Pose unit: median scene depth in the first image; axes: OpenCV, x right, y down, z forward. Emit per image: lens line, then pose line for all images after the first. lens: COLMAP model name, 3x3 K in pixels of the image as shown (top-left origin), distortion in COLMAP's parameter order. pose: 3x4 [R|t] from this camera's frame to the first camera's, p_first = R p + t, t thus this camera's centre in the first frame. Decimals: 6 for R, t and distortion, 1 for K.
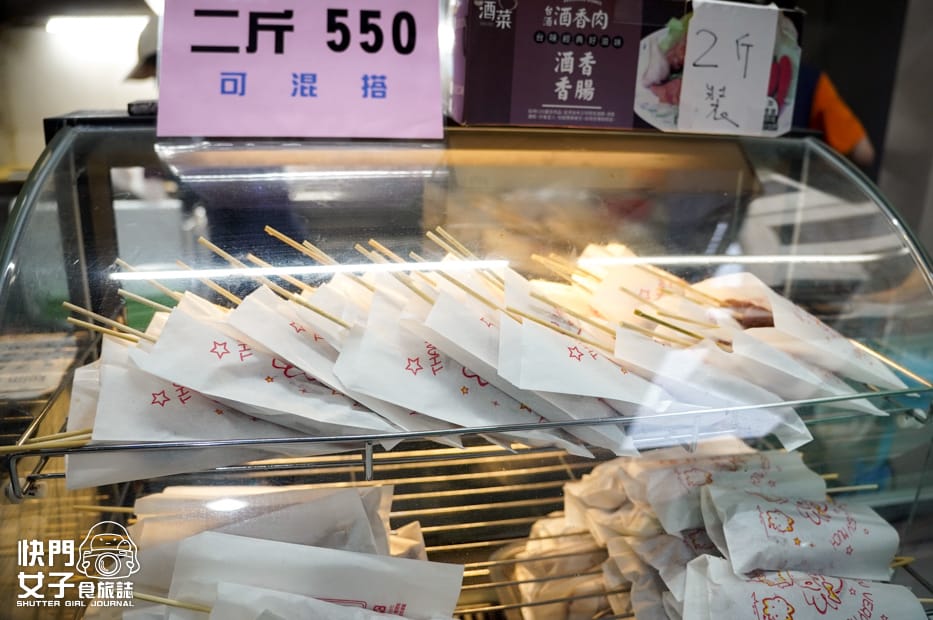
lens RADIAL K [[736.8, 0, 470.1], [0, 736.8, 298.1], [0, 0, 1]] dist [-0.206670, 0.127767]
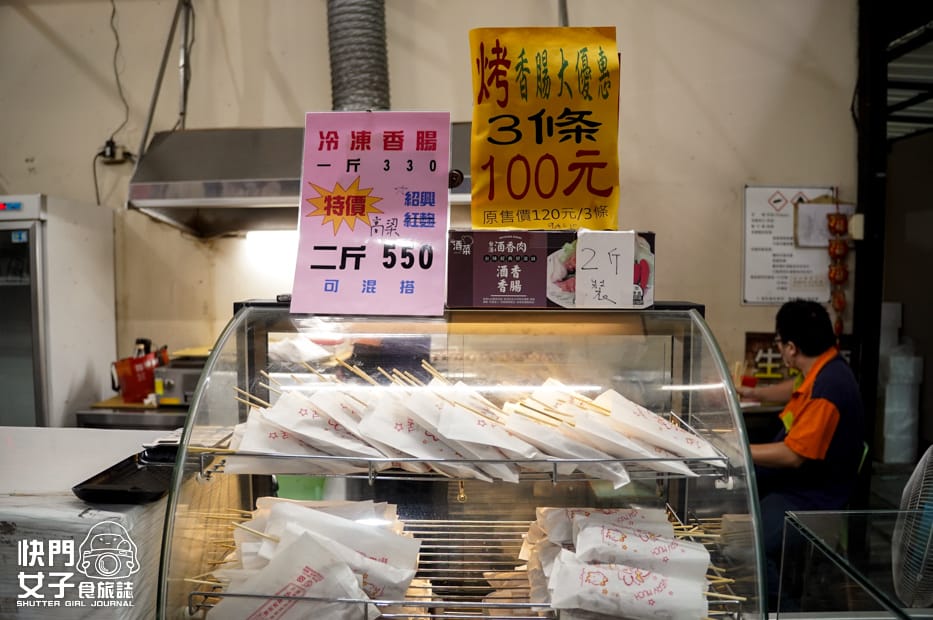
lens RADIAL K [[736.8, 0, 470.1], [0, 736.8, 298.1], [0, 0, 1]] dist [-0.206670, 0.127767]
pose [[0.973344, -0.019784, -0.228496, 0.457853], [-0.040917, 0.965310, -0.257880, 0.208742], [0.225672, 0.260355, 0.938769, -0.709028]]
